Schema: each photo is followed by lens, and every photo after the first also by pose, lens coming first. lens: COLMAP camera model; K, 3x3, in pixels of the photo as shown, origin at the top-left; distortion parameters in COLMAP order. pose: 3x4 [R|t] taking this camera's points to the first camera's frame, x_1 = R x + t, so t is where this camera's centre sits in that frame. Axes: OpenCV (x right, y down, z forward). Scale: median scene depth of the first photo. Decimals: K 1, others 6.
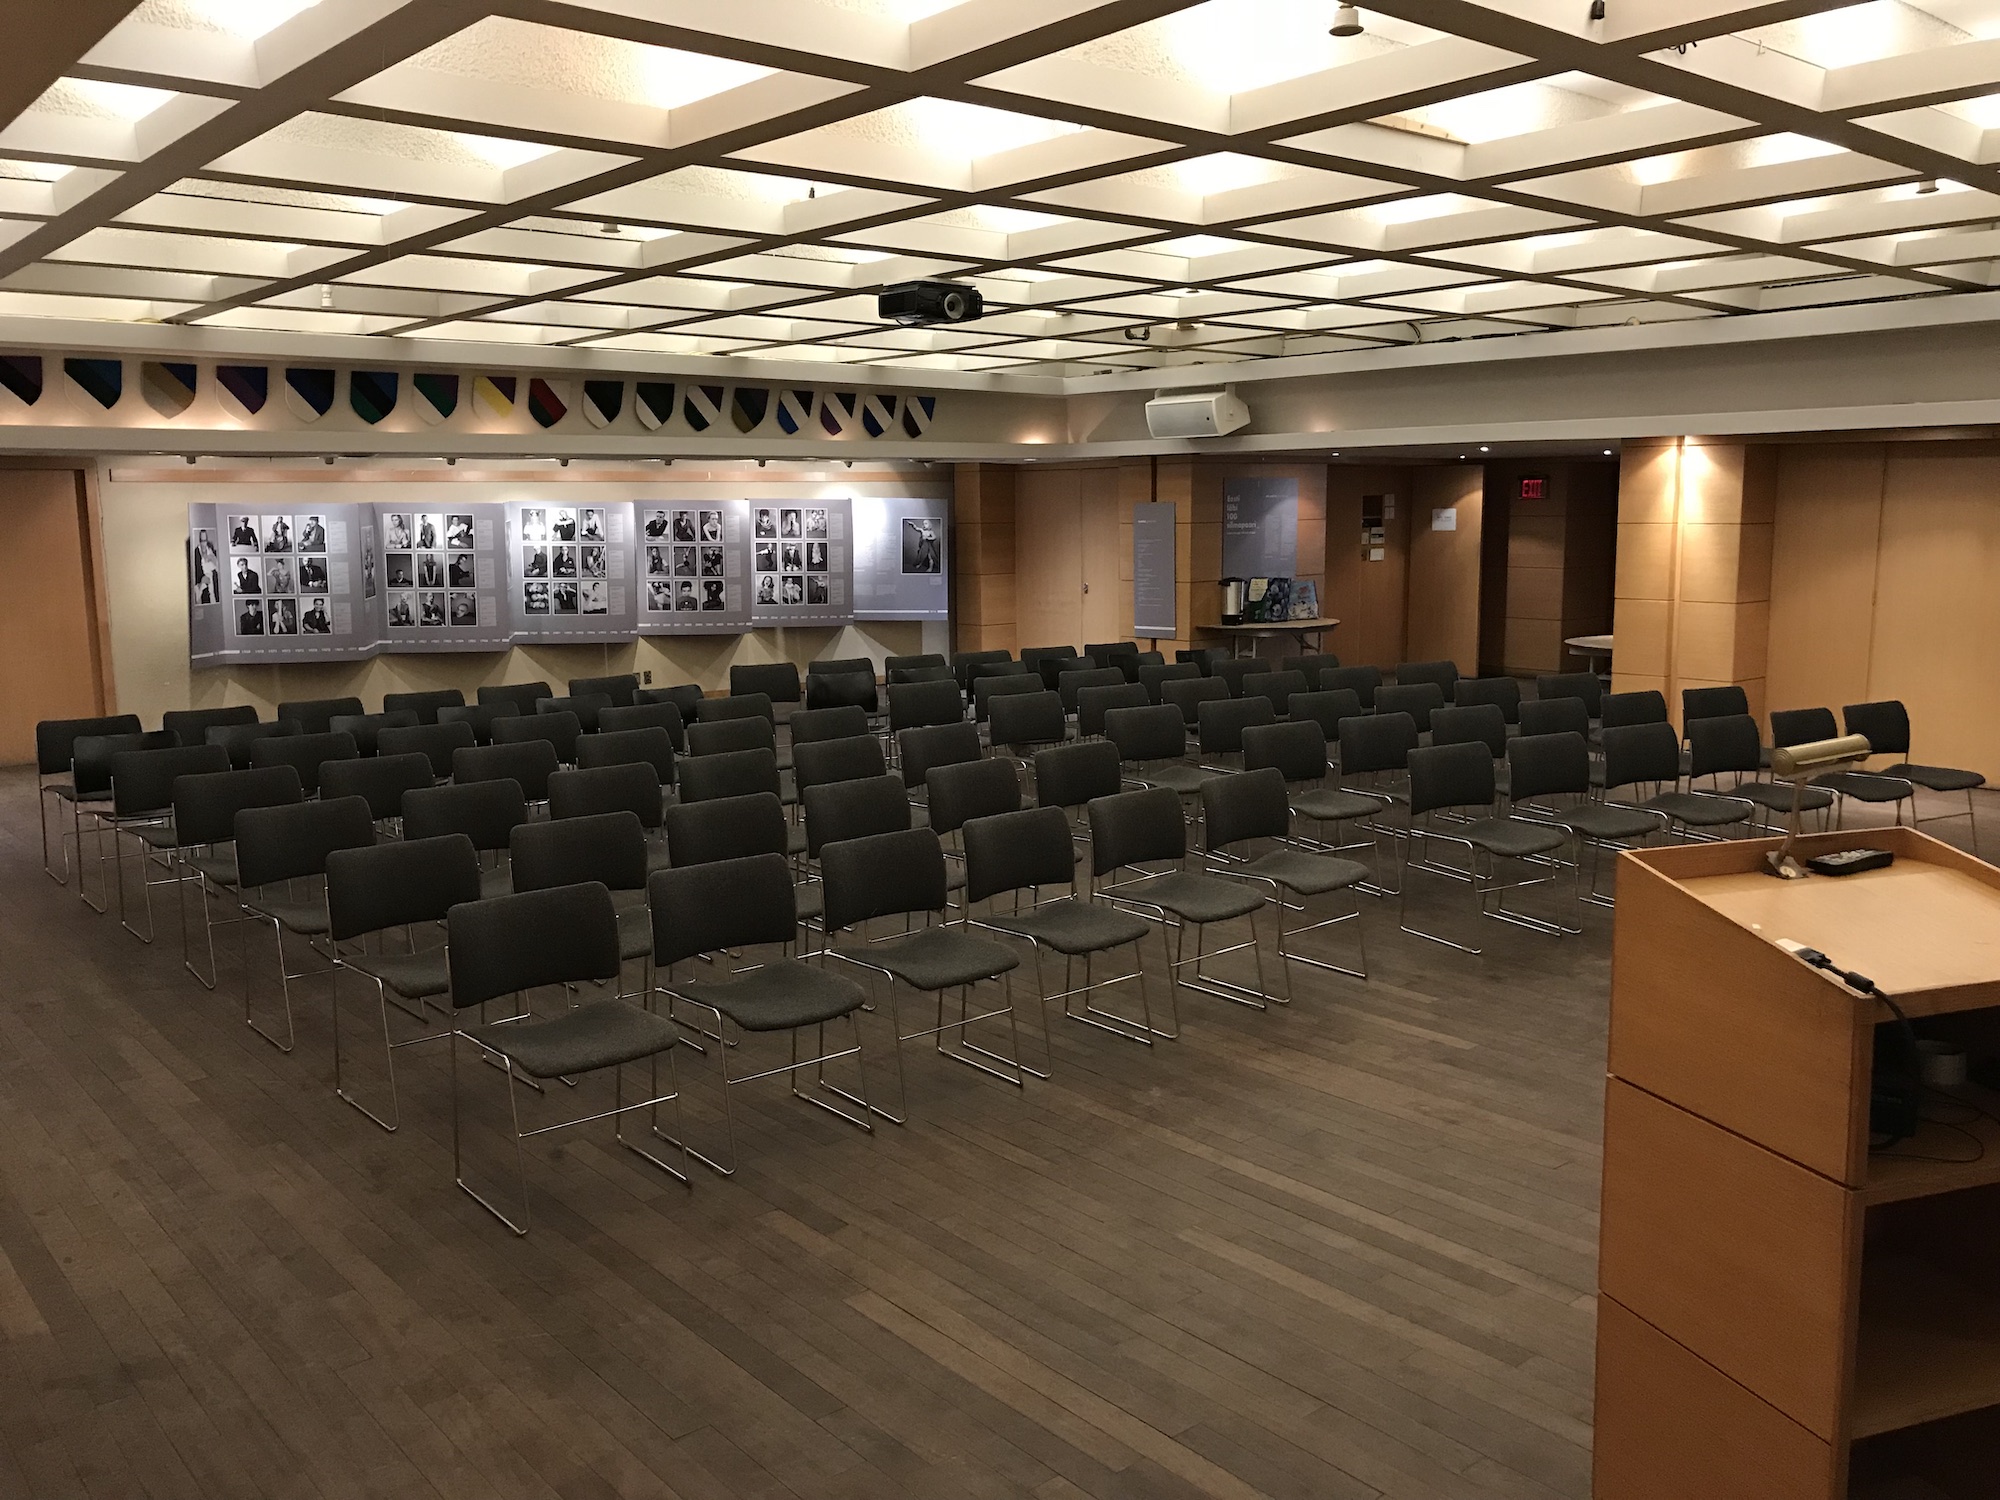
lens RADIAL K [[1683.7, 0, 991.5], [0, 1683.7, 752.3], [0, 0, 1]] dist [-0.014008, -0.012421]
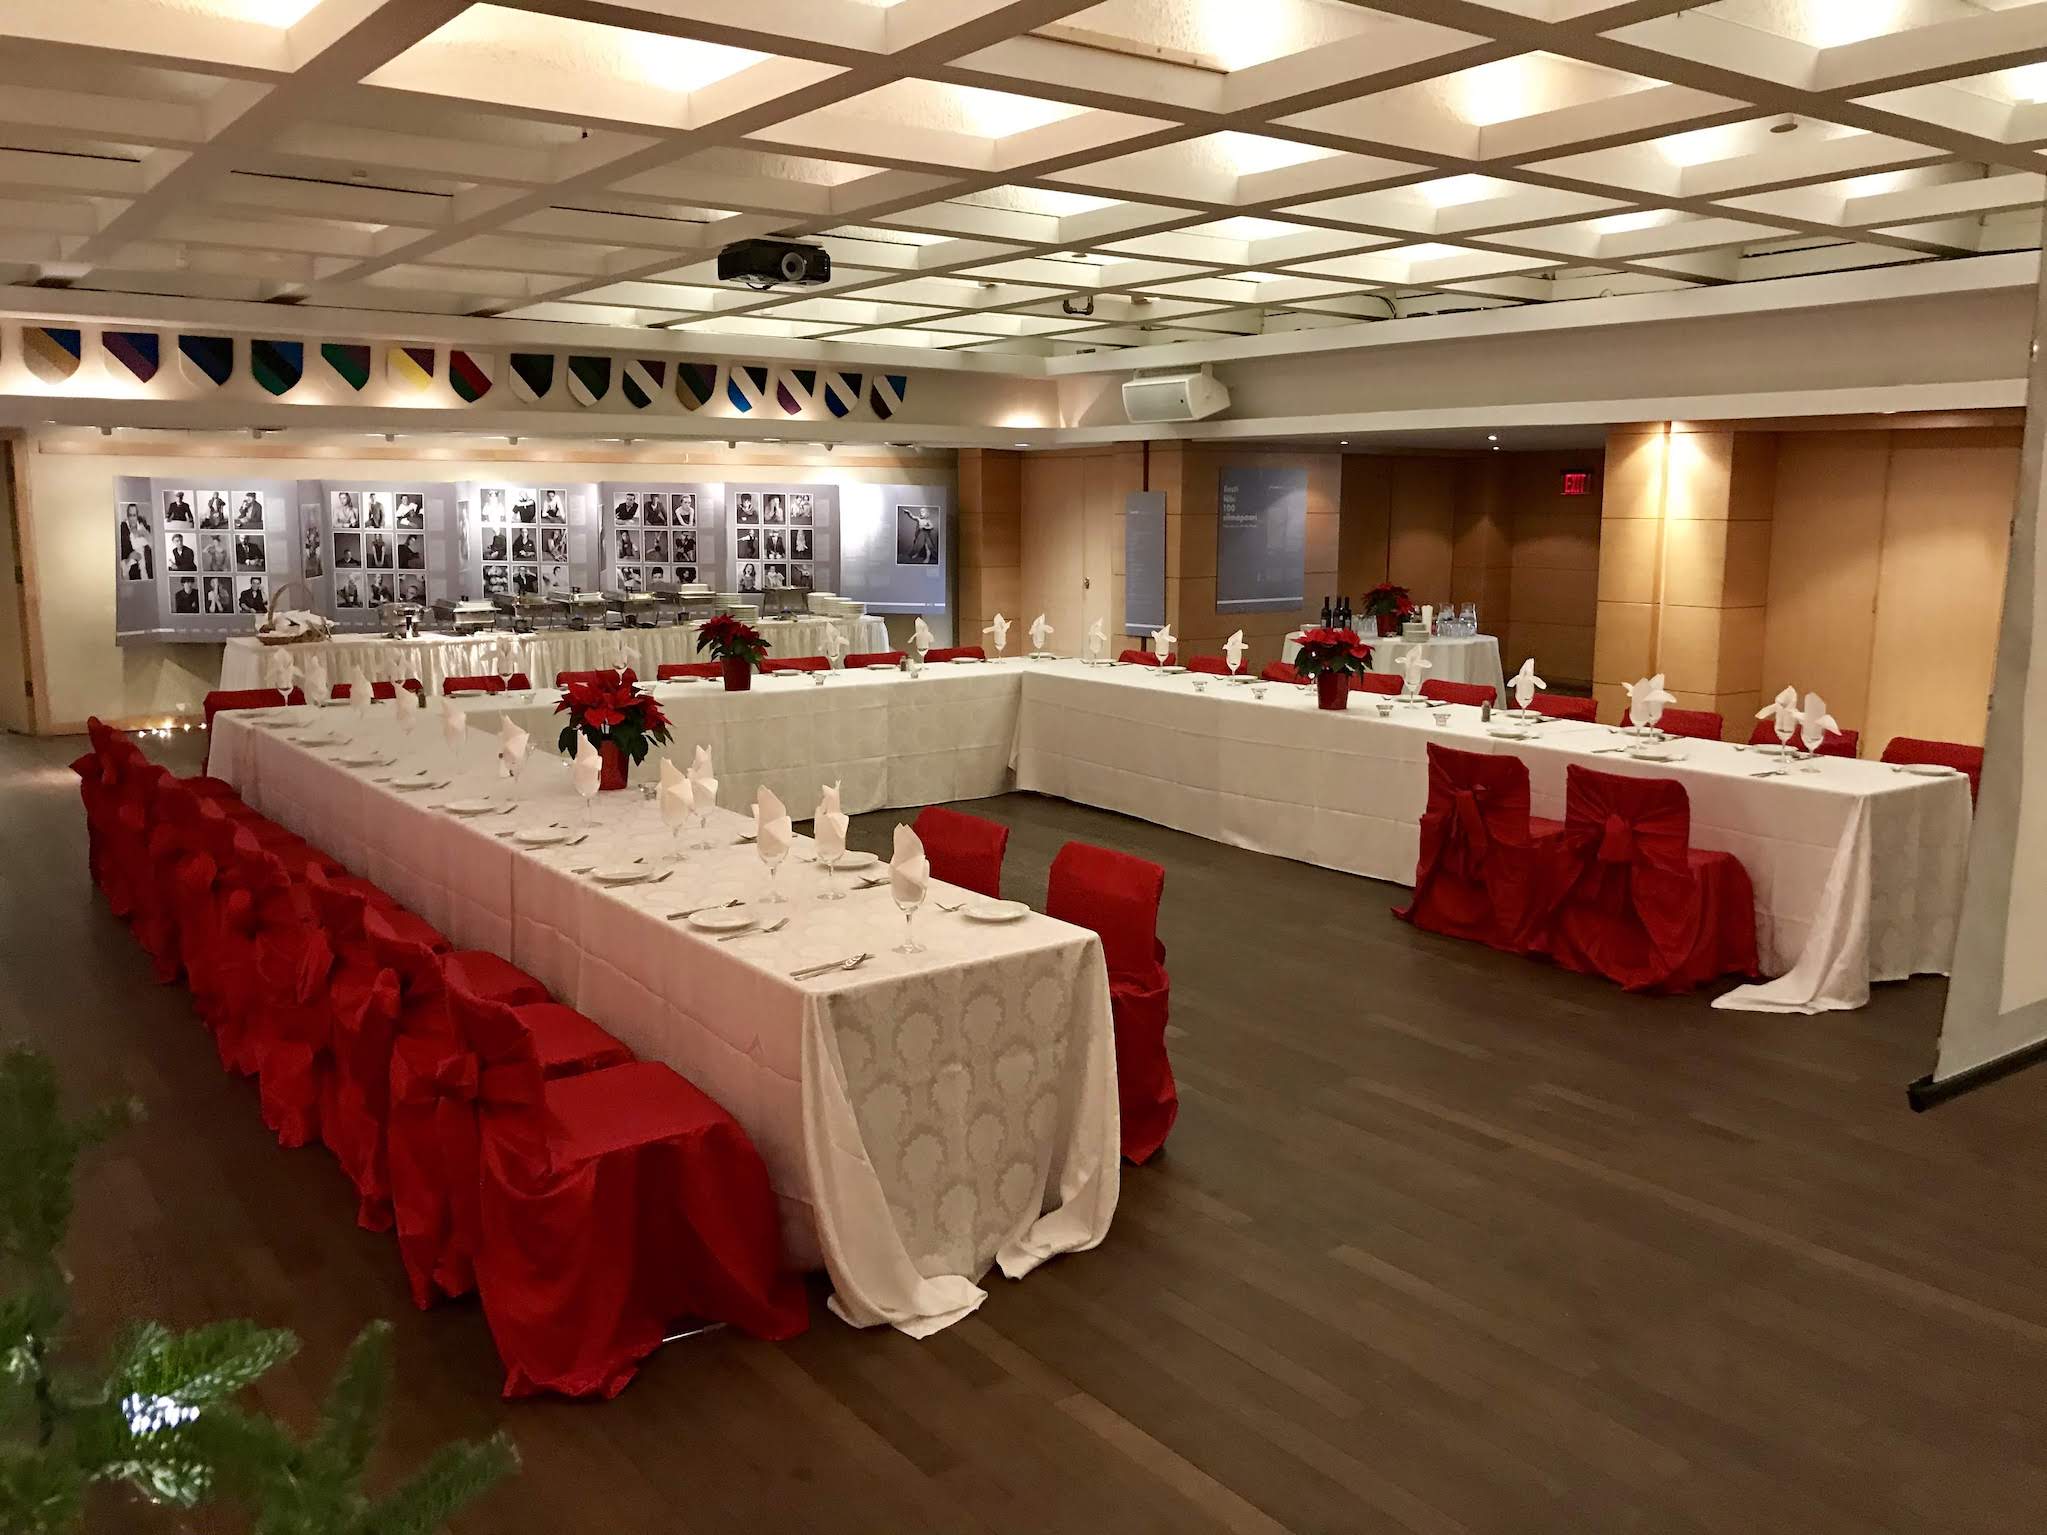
lens RADIAL K [[1723.3, 0, 1023.2], [0, 1723.3, 768.4], [0, 0, 1]] dist [-0.014008, -0.012421]
pose [[0.997063, 0.025790, -0.072107, 0.110389], [-0.025256, 0.999647, 0.008299, -0.000531], [0.072295, -0.006454, 0.997362, 0.039379]]
